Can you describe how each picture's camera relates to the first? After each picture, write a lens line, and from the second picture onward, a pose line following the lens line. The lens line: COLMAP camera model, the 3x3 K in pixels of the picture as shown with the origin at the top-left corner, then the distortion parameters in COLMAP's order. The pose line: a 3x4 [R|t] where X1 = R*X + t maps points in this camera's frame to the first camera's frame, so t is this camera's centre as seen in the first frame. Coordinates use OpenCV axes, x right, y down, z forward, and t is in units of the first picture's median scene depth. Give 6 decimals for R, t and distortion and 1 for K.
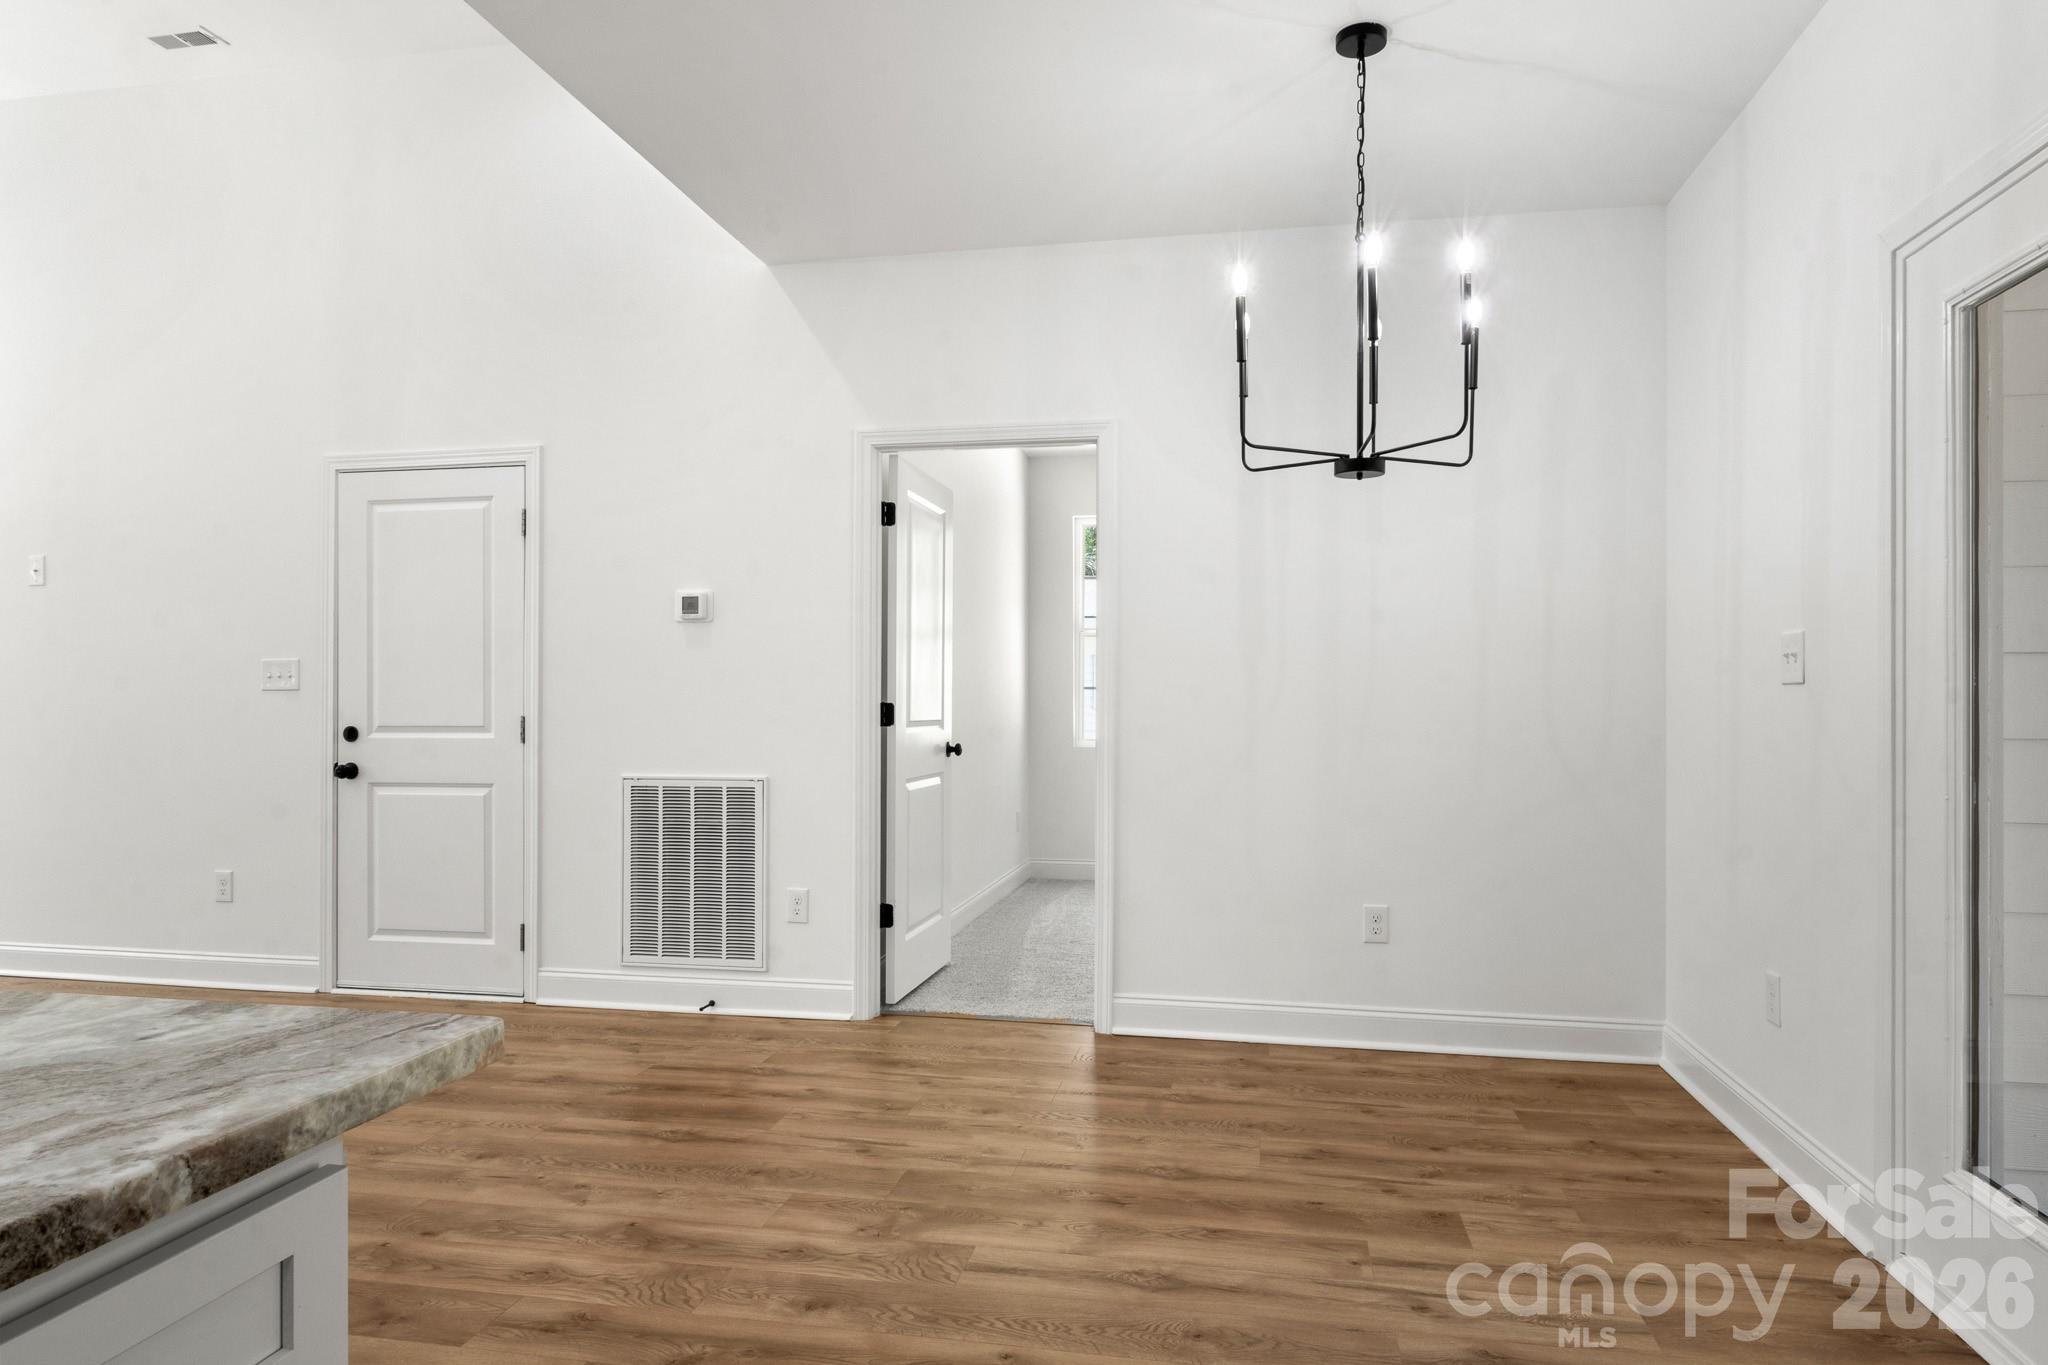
lens RADIAL K [[1244.0, 0, 1032.7], [0, 1244.0, 683.8], [0, 0, 1]] dist [-0.006168, -0.001743]
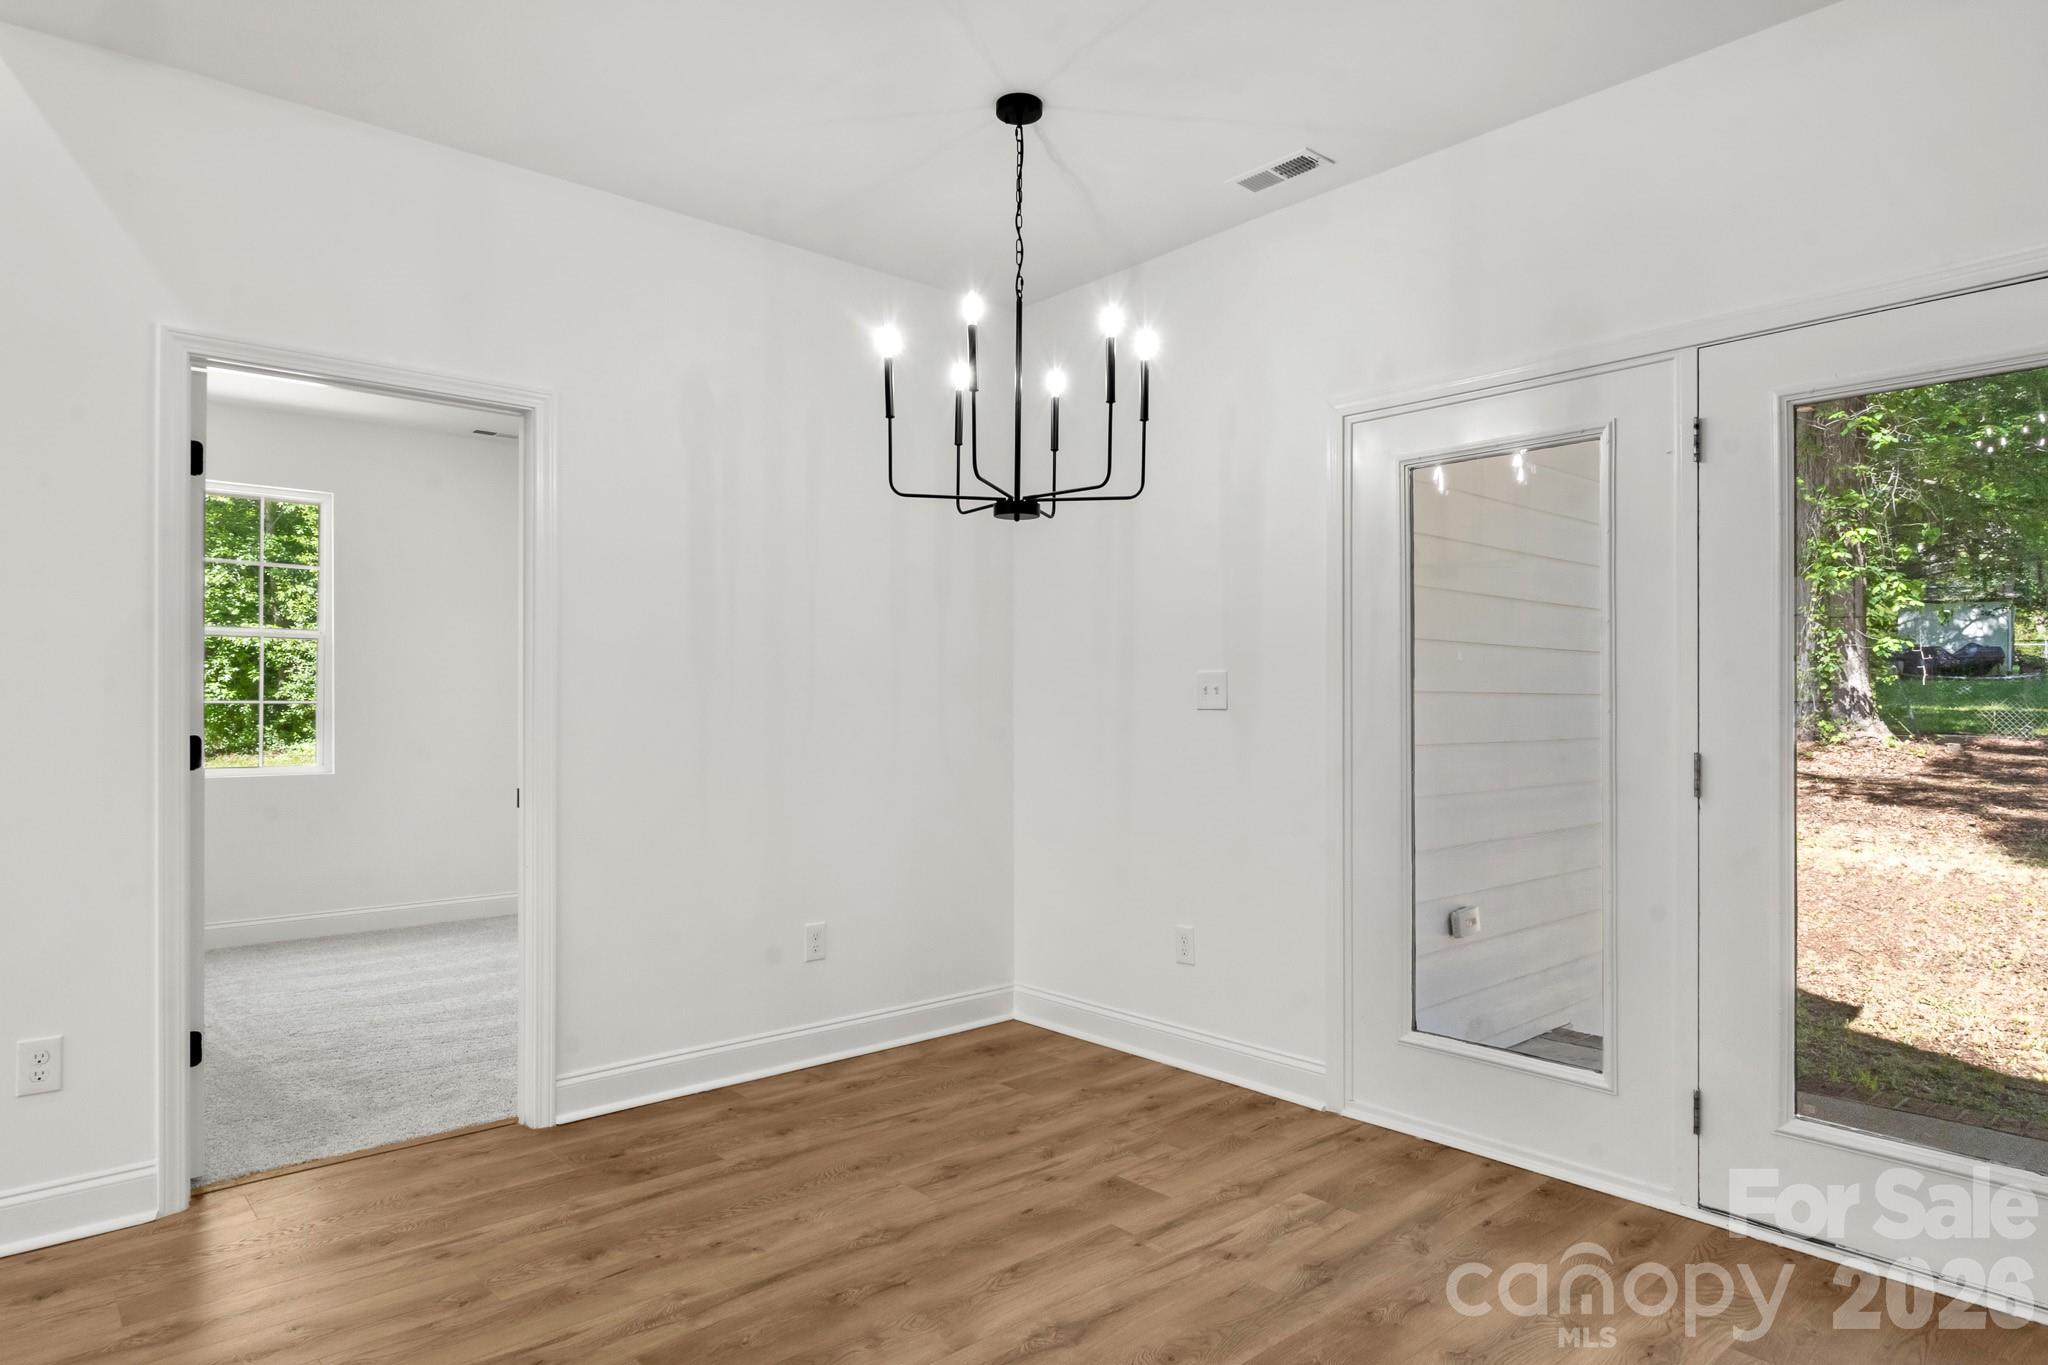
lens RADIAL K [[1185.1, 0, 1036.9], [0, 1185.1, 681.3], [0, 0, 1]] dist [-0.006512, 0.002724]
pose [[0.607190, 0.010921, 0.794482, -0.375355], [-0.008442, 0.999938, -0.007294, -0.013737], [-0.794512, -0.002278, 0.607244, 0.259599]]
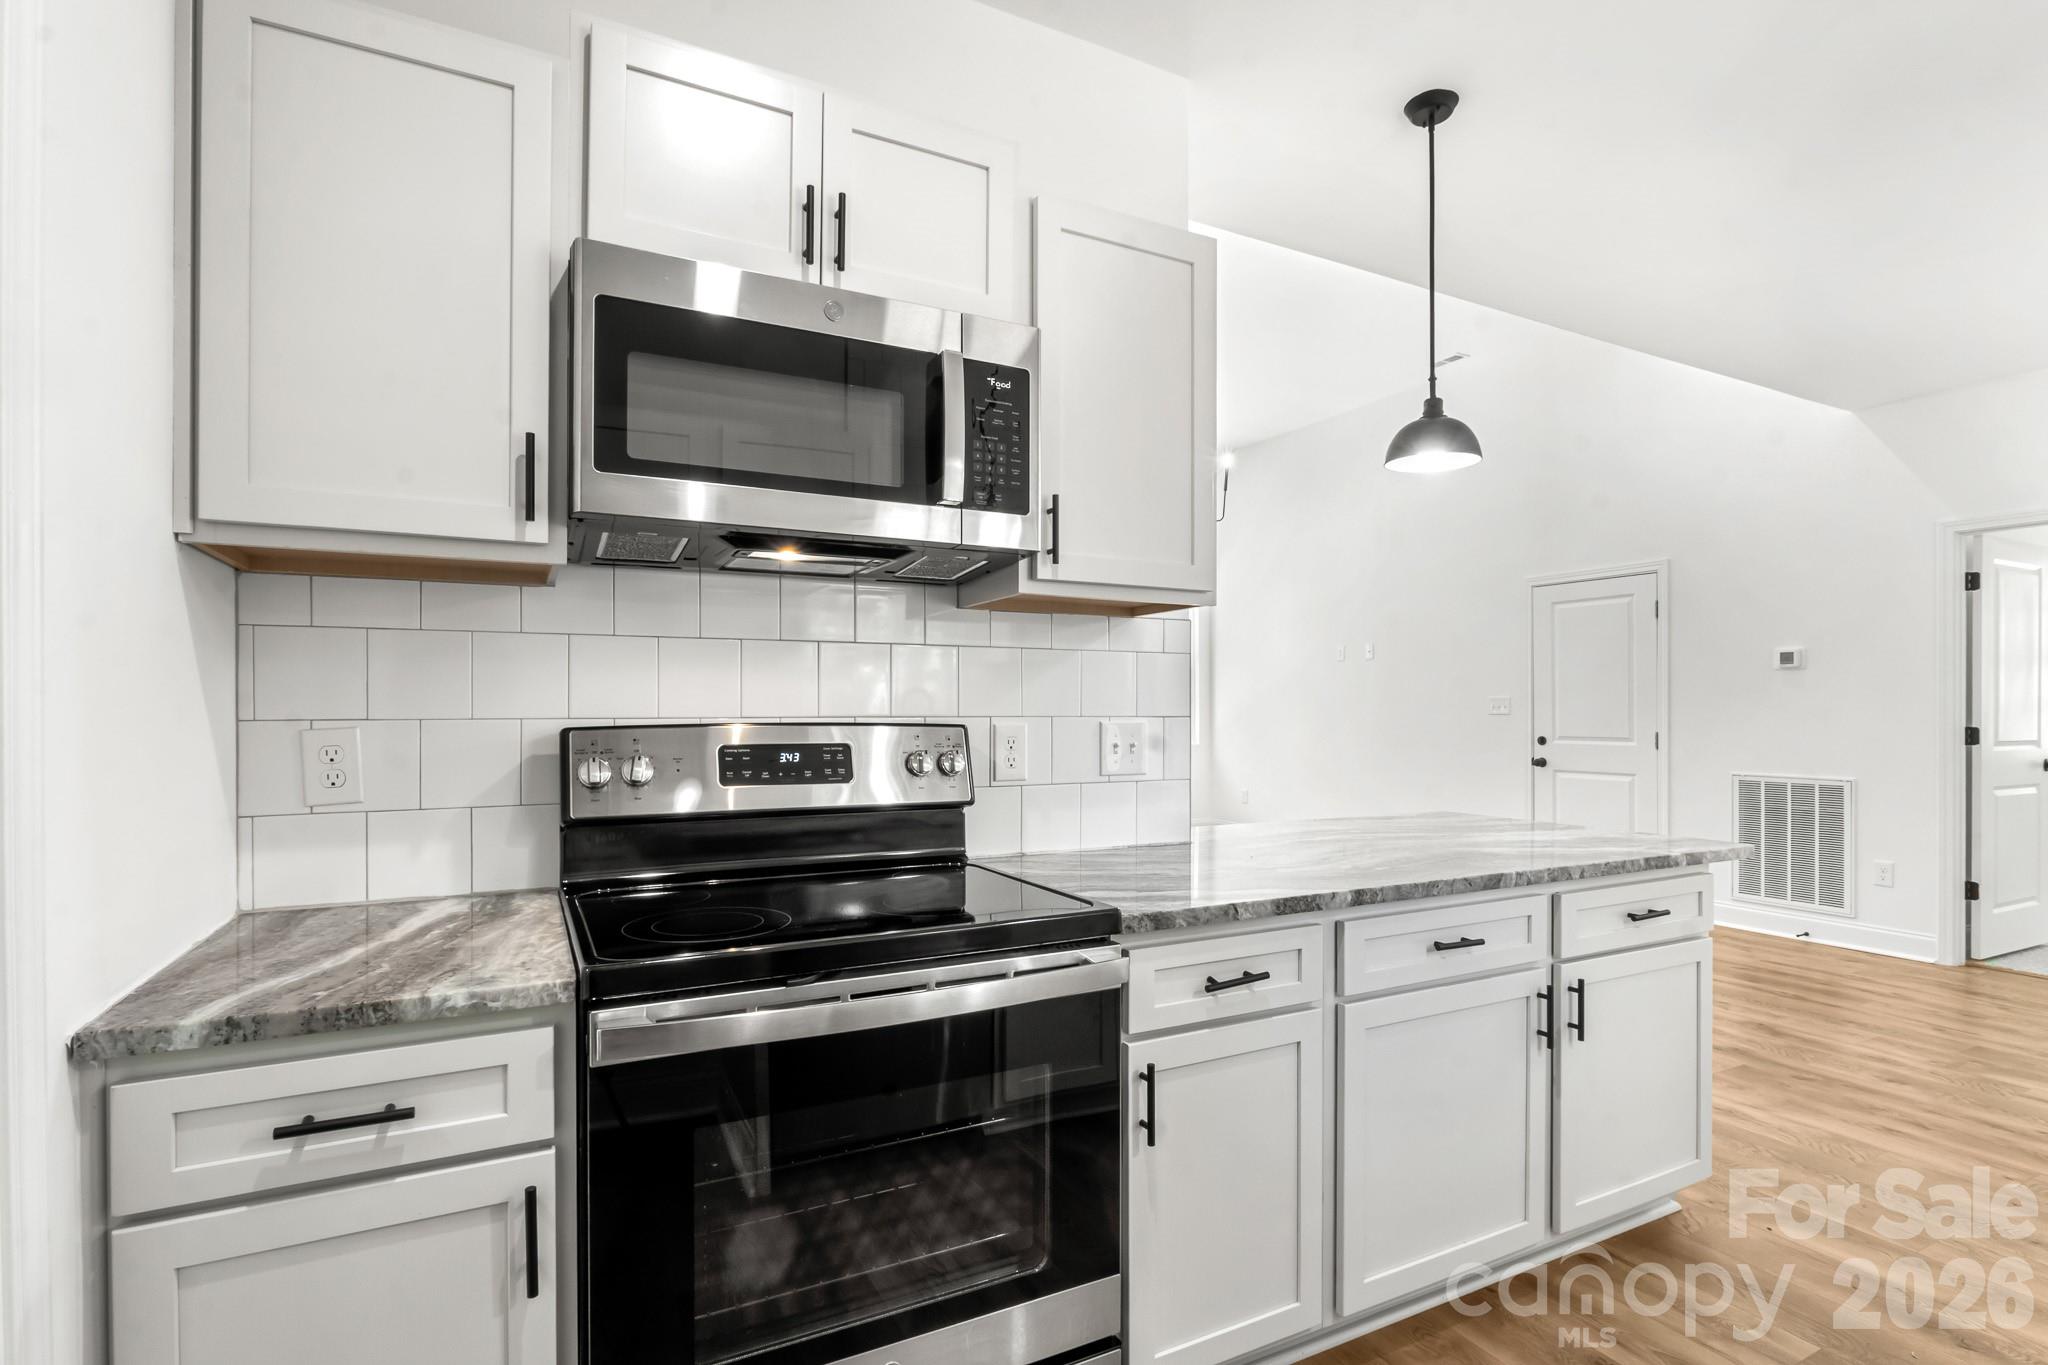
lens RADIAL K [[992.4, 0, 1027.5], [0, 992.4, 707.5], [0, 0, 1]] dist [-0.001152, -0.000399]
pose [[0.620341, -0.001822, -0.784330, 0.088460], [0.011580, 0.999910, 0.006836, -0.025210], [0.784247, -0.013323, 0.620306, -0.442001]]
